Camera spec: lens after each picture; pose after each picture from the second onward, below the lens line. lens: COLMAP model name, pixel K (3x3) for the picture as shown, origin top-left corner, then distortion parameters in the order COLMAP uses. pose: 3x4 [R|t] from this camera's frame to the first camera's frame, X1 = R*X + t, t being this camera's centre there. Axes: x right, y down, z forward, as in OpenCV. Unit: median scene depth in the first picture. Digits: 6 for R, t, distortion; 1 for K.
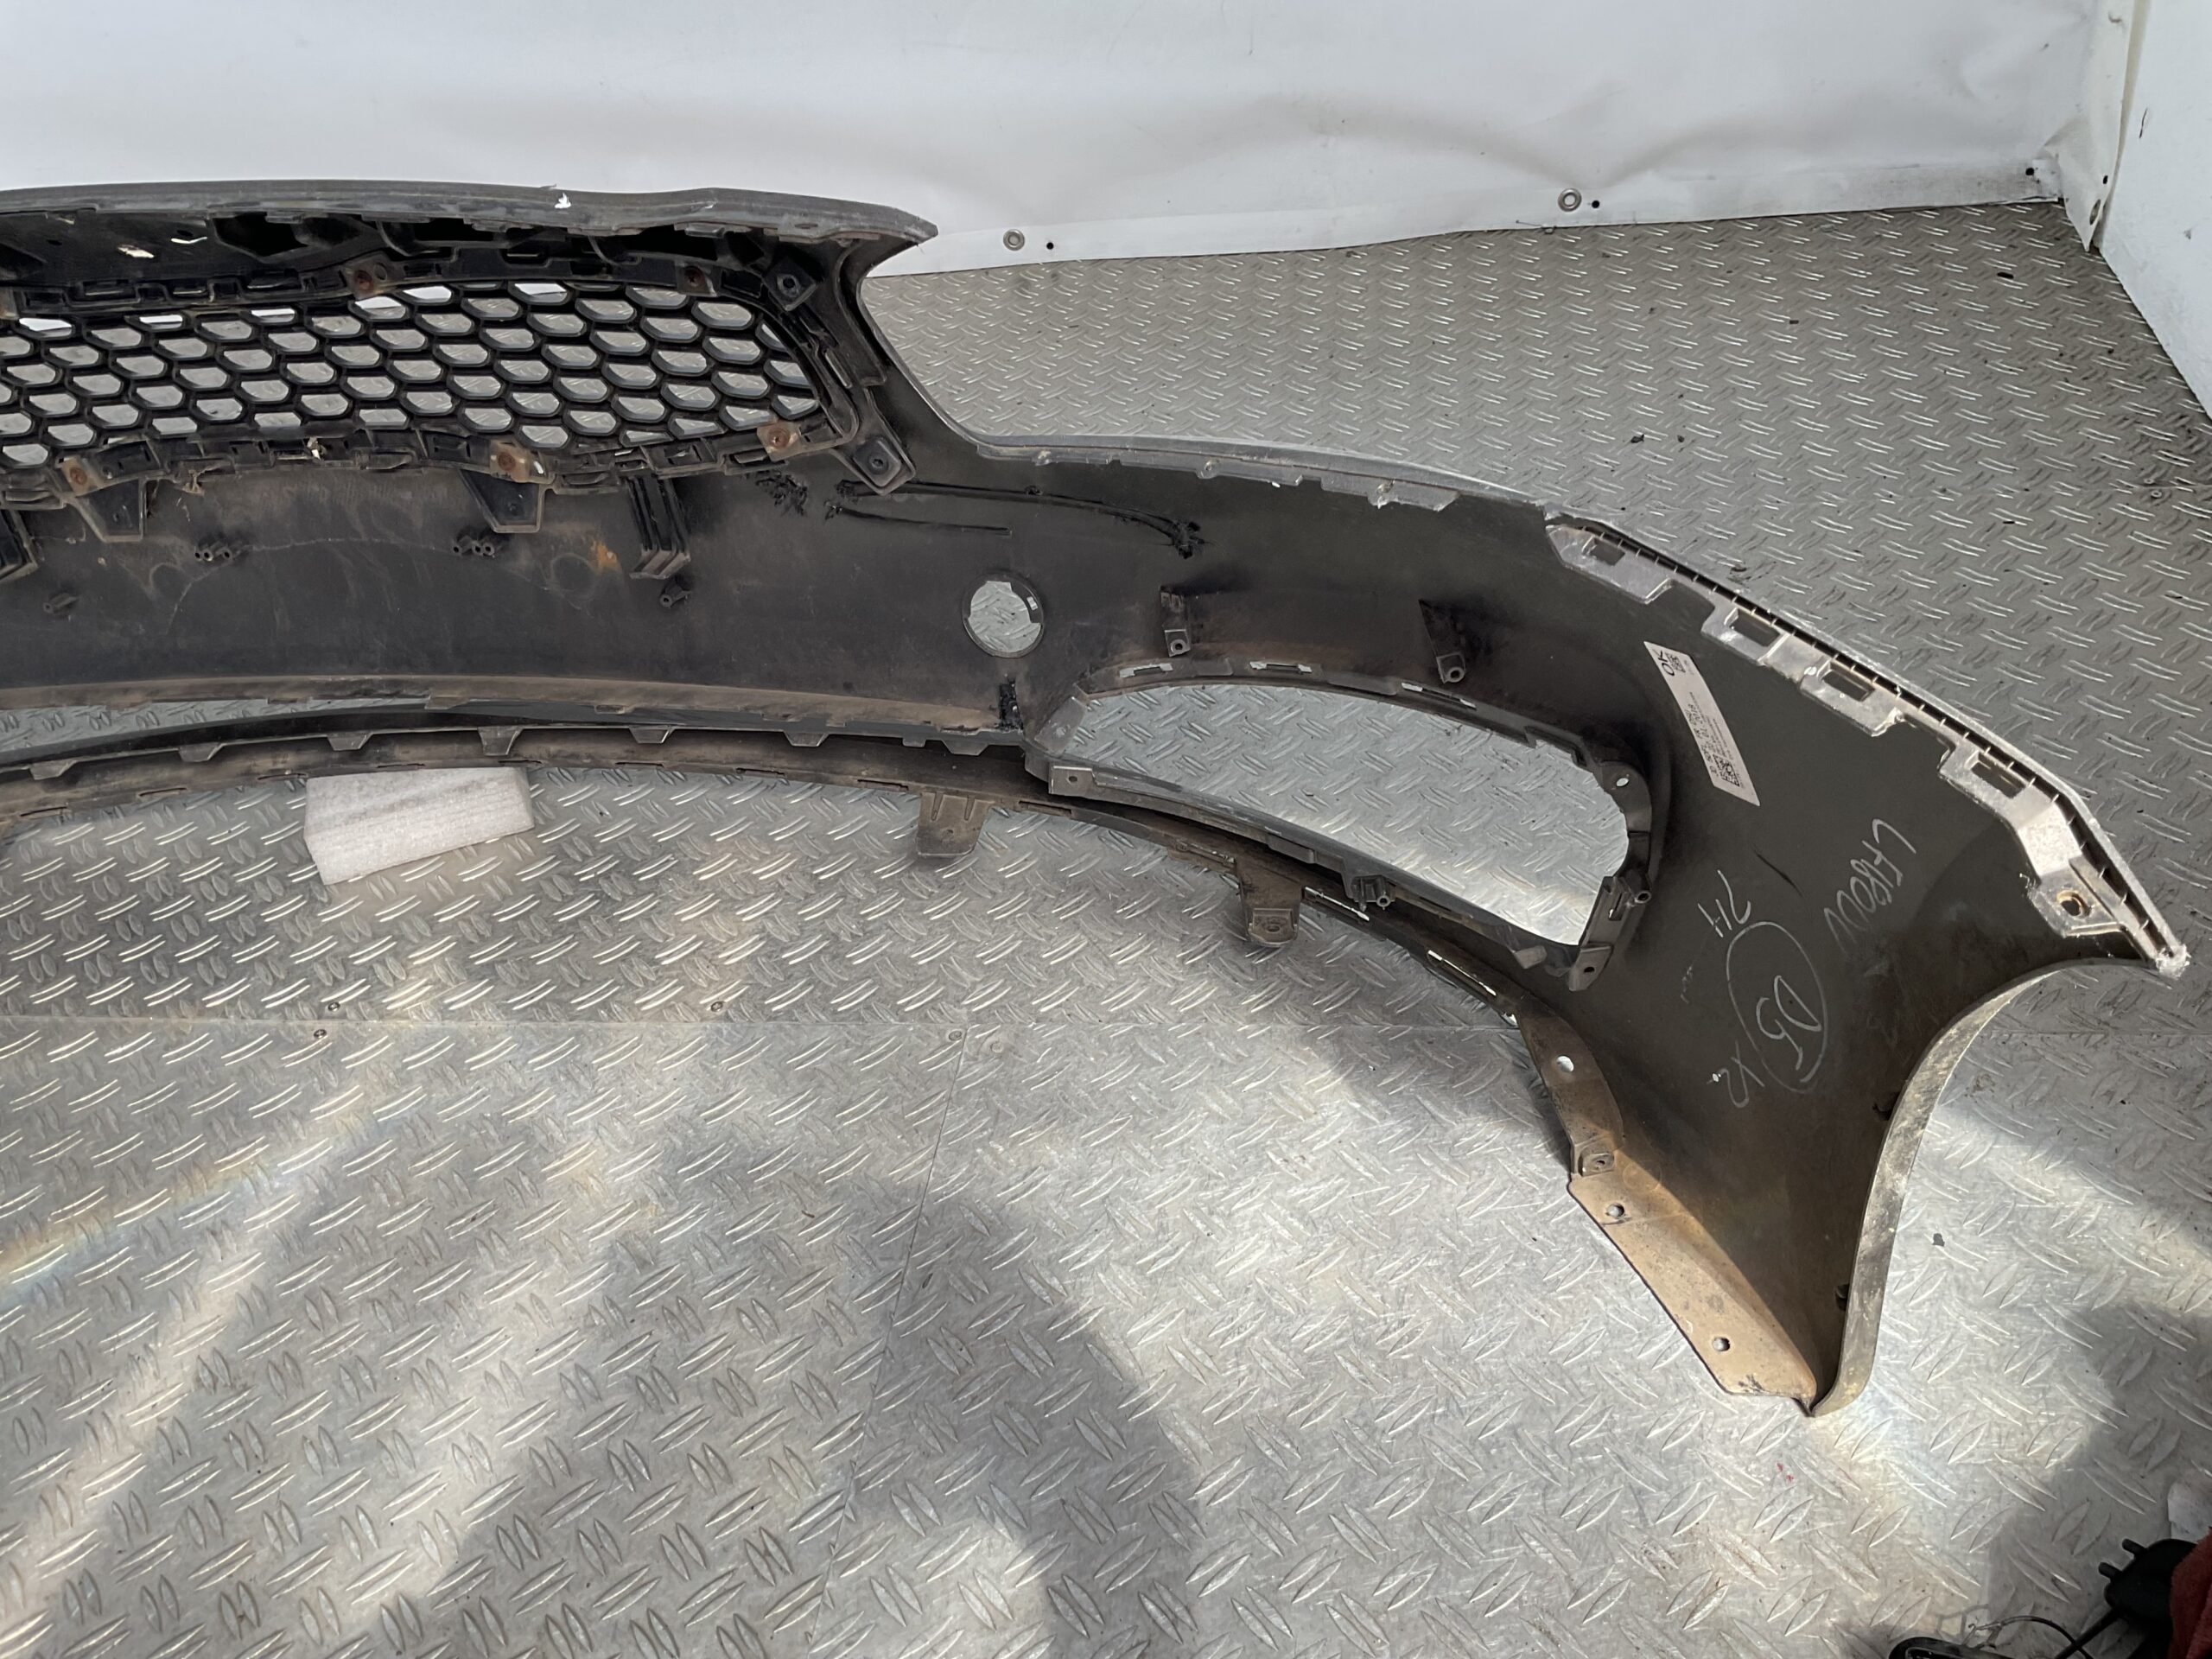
lens RADIAL K [[1809.5, 0, 1098.1], [0, 1809.5, 822.0], [0, 0, 1]] dist [0.112511, -0.227780]
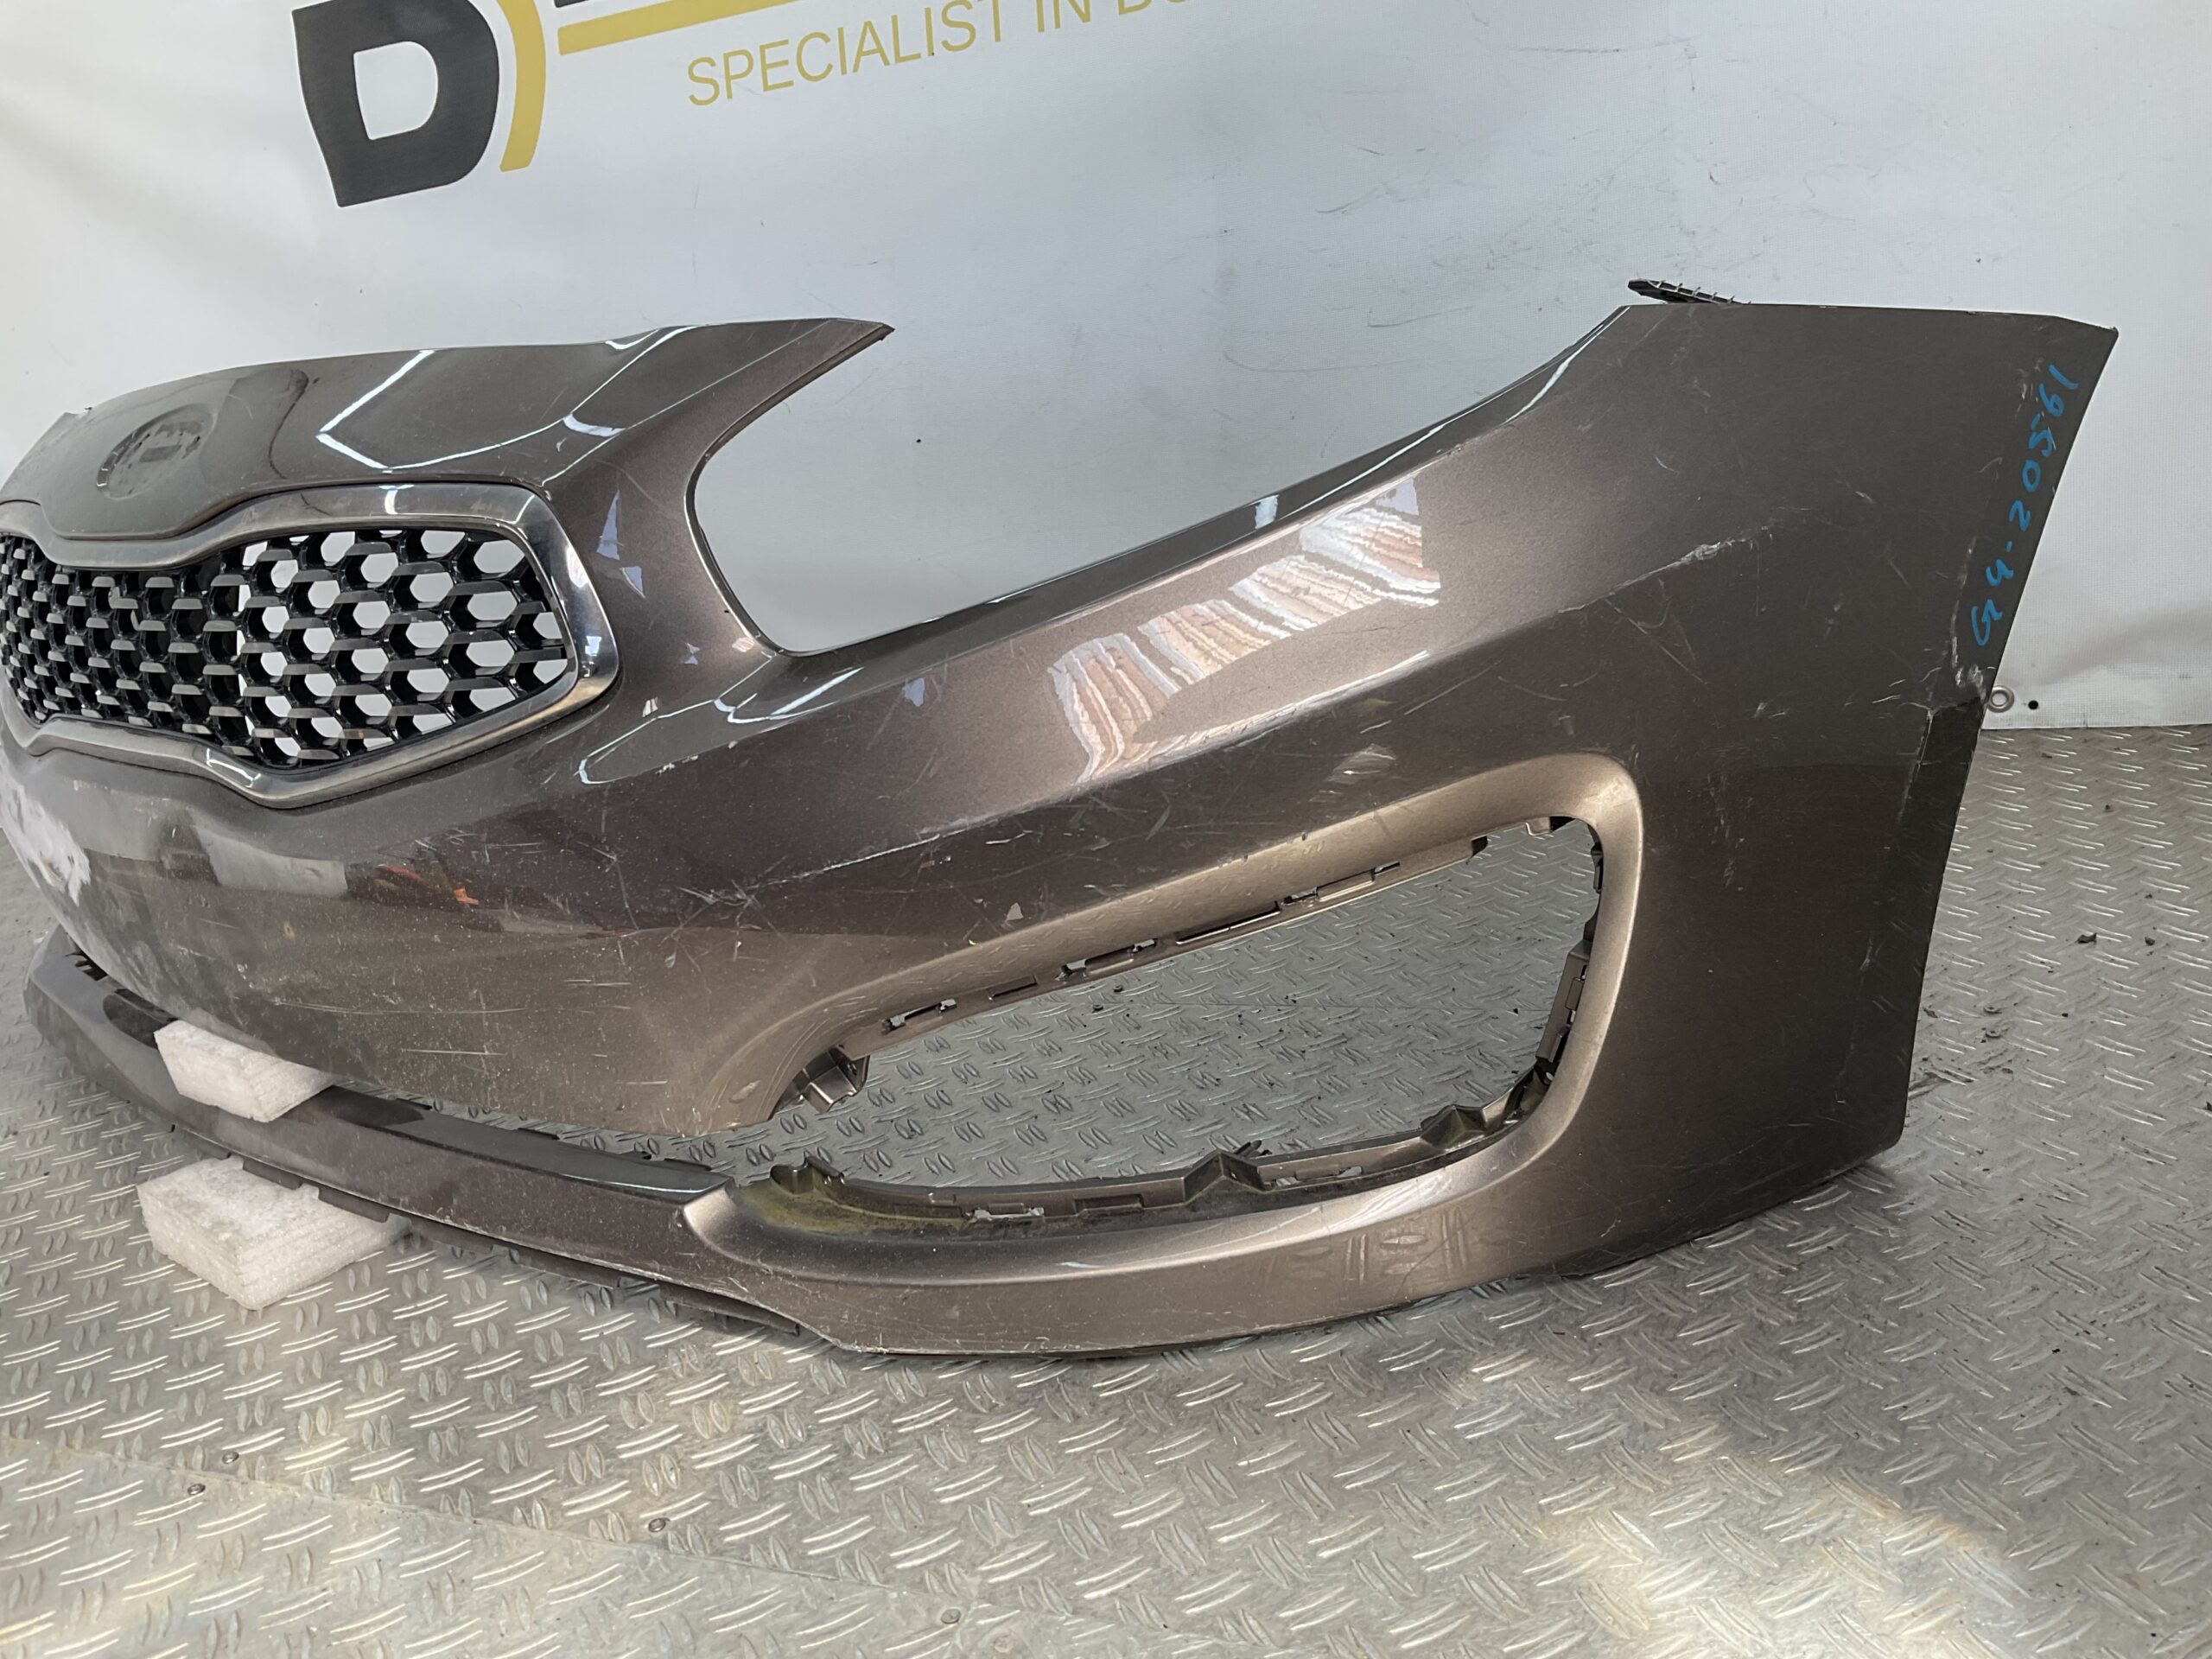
lens RADIAL K [[1809.5, 0, 1098.1], [0, 1809.5, 822.0], [0, 0, 1]] dist [0.112511, -0.227780]
pose [[0.967606, 0.046606, -0.248127, 0.118627], [-0.127918, 0.937824, -0.322683, 0.052360], [0.217661, 0.343969, 0.913405, 0.287604]]
